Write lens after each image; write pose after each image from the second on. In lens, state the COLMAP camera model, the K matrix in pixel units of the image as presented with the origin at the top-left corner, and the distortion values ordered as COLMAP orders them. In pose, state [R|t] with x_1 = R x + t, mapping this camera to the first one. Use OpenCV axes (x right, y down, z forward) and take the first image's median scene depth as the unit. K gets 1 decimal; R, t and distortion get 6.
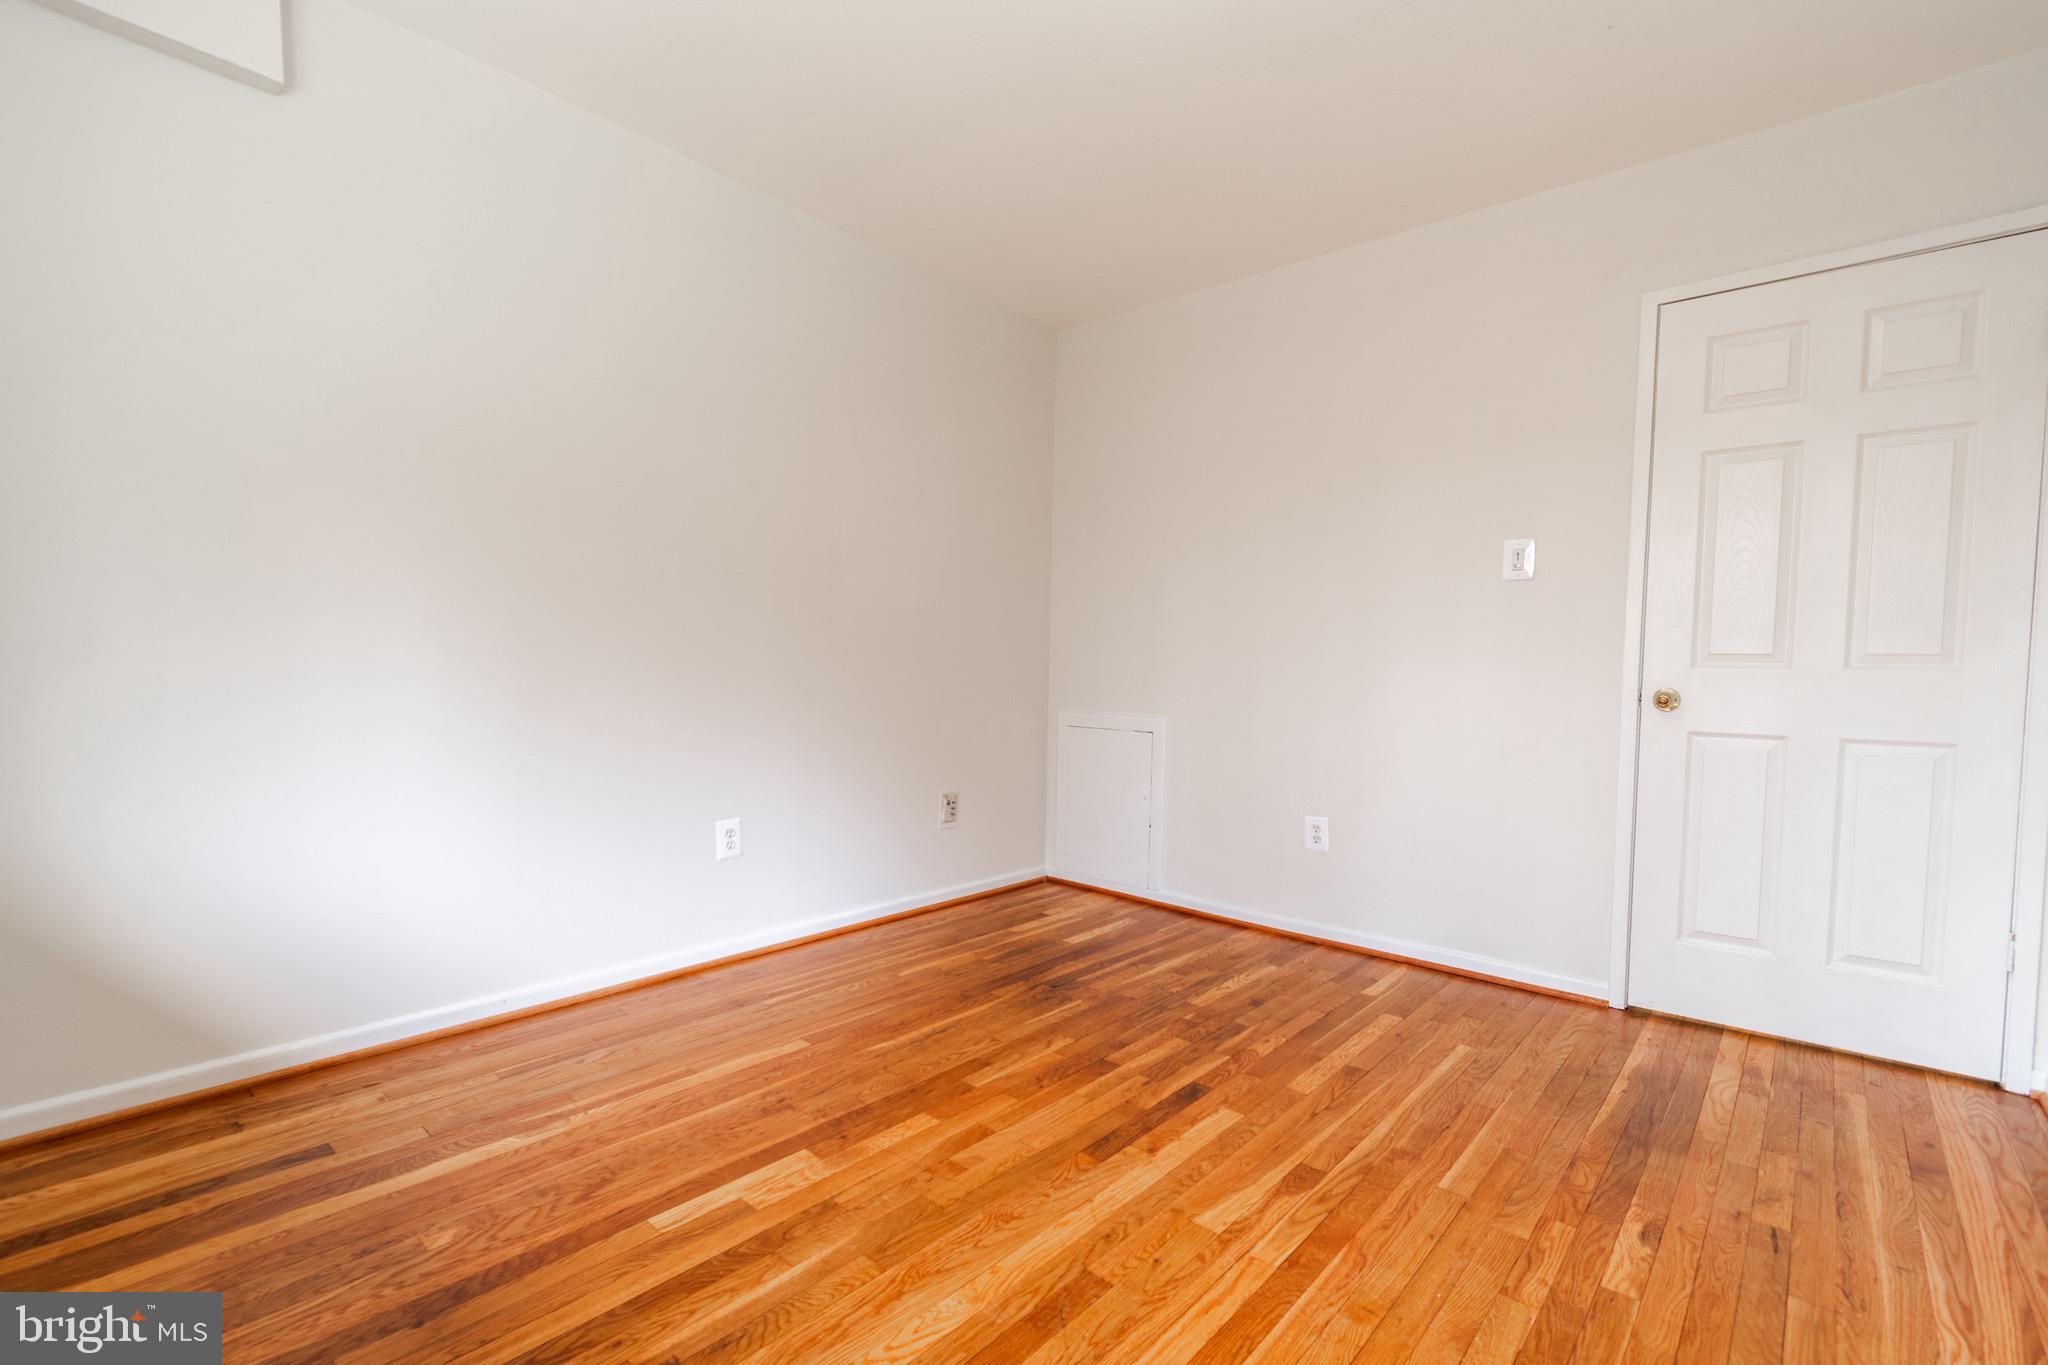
lens RADIAL K [[910.3, 0, 1027.2], [0, 910.3, 713.4], [0, 0, 1]] dist [0.006691, -0.003772]
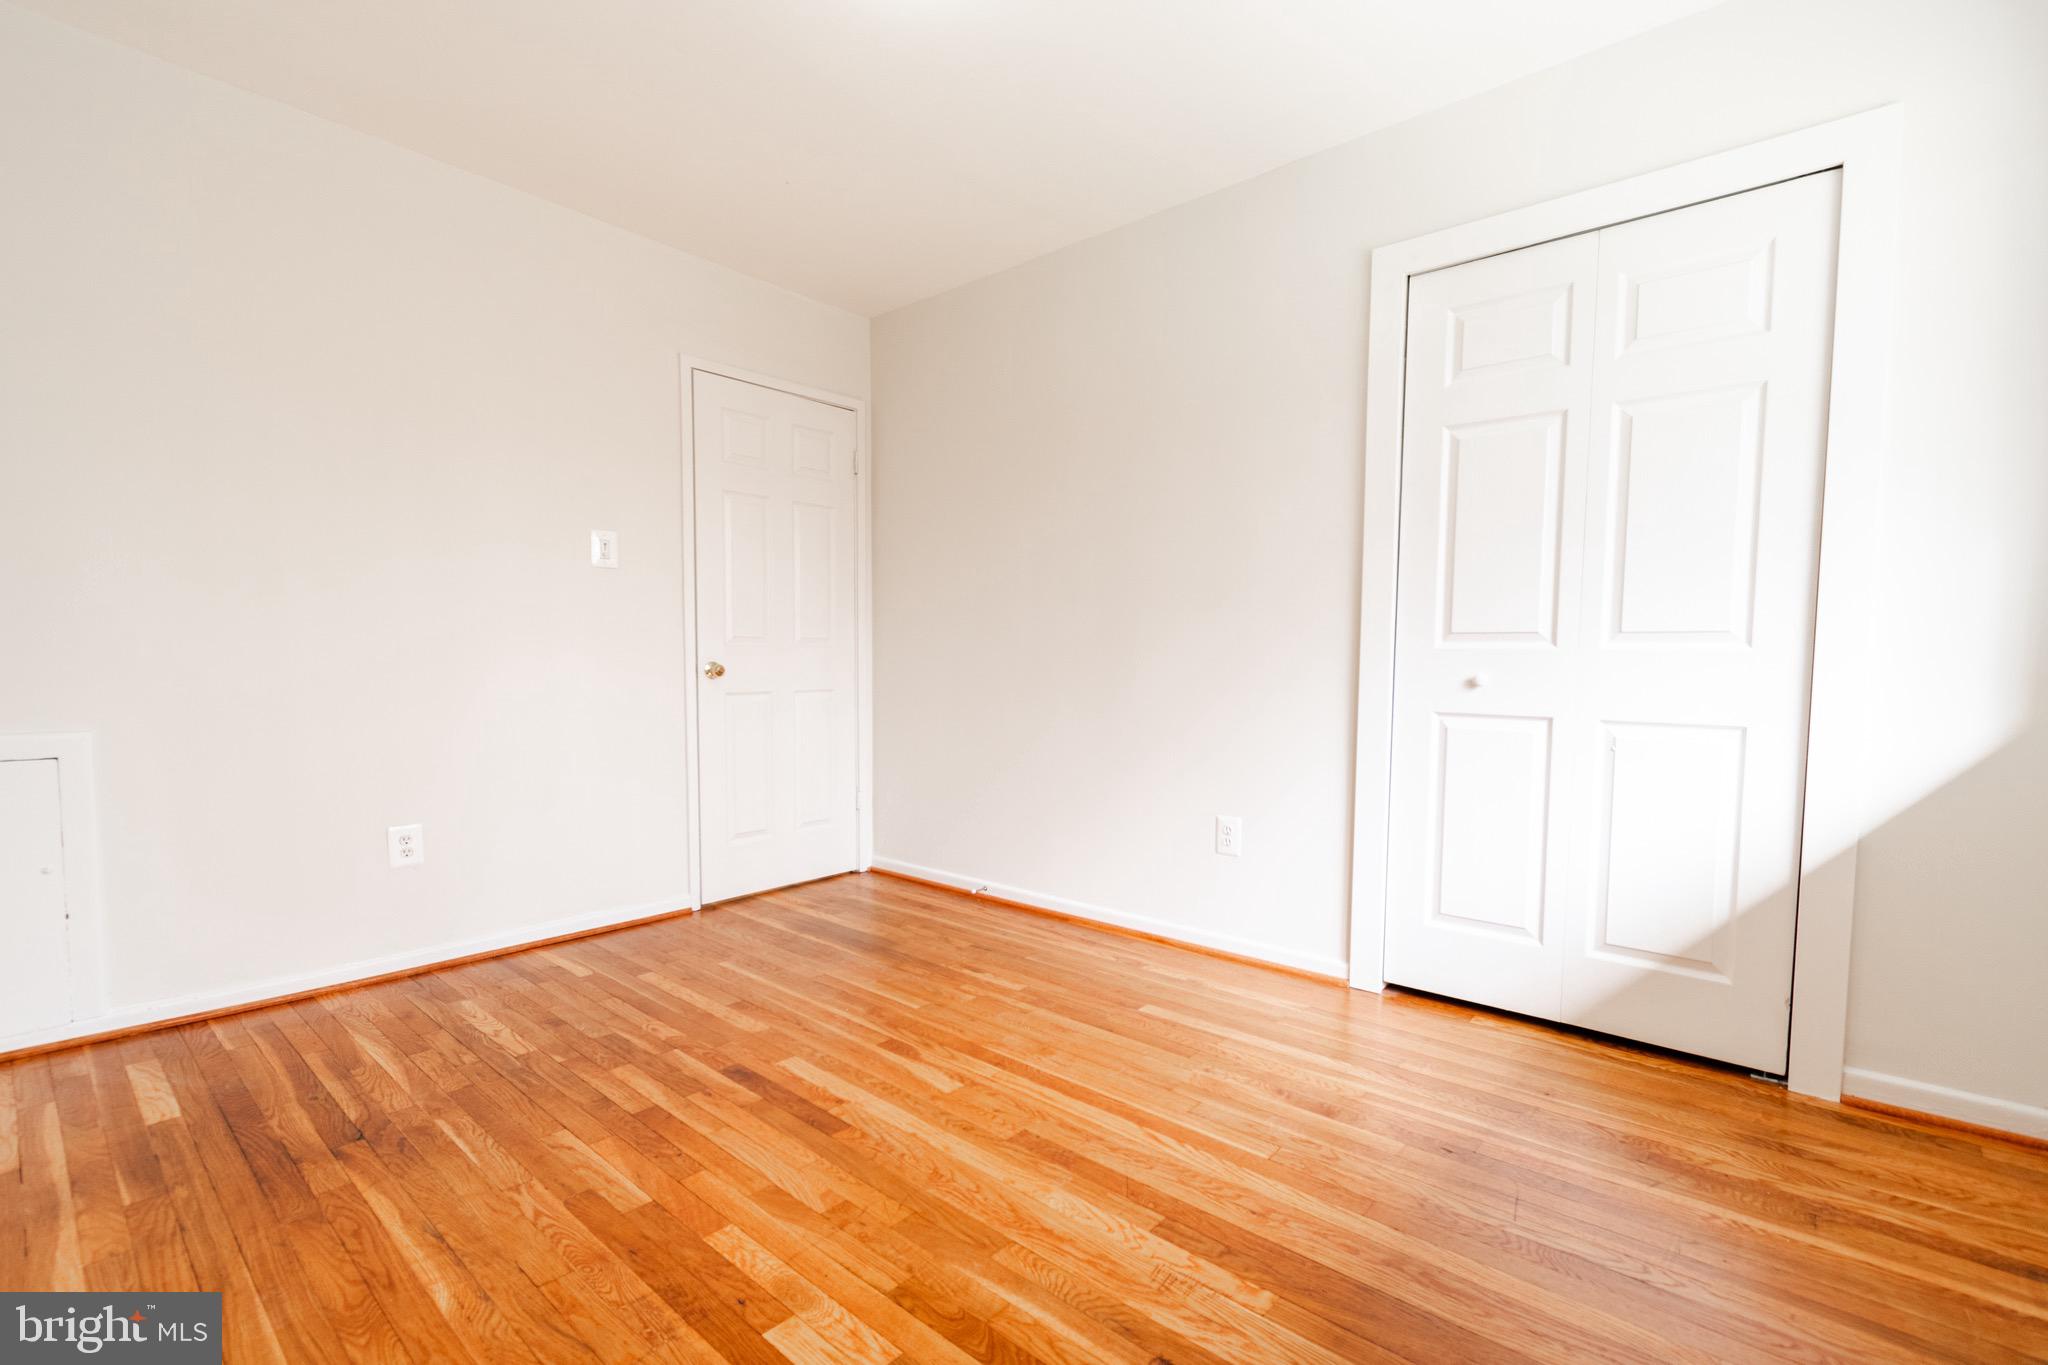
lens RADIAL K [[910.3, 0, 1027.2], [0, 910.3, 713.4], [0, 0, 1]] dist [0.006691, -0.003772]
pose [[-0.001482, -0.080496, 0.996754, -0.852563], [0.044362, 0.995768, 0.080482, -0.051761], [-0.999014, 0.044337, 0.002095, 0.714002]]
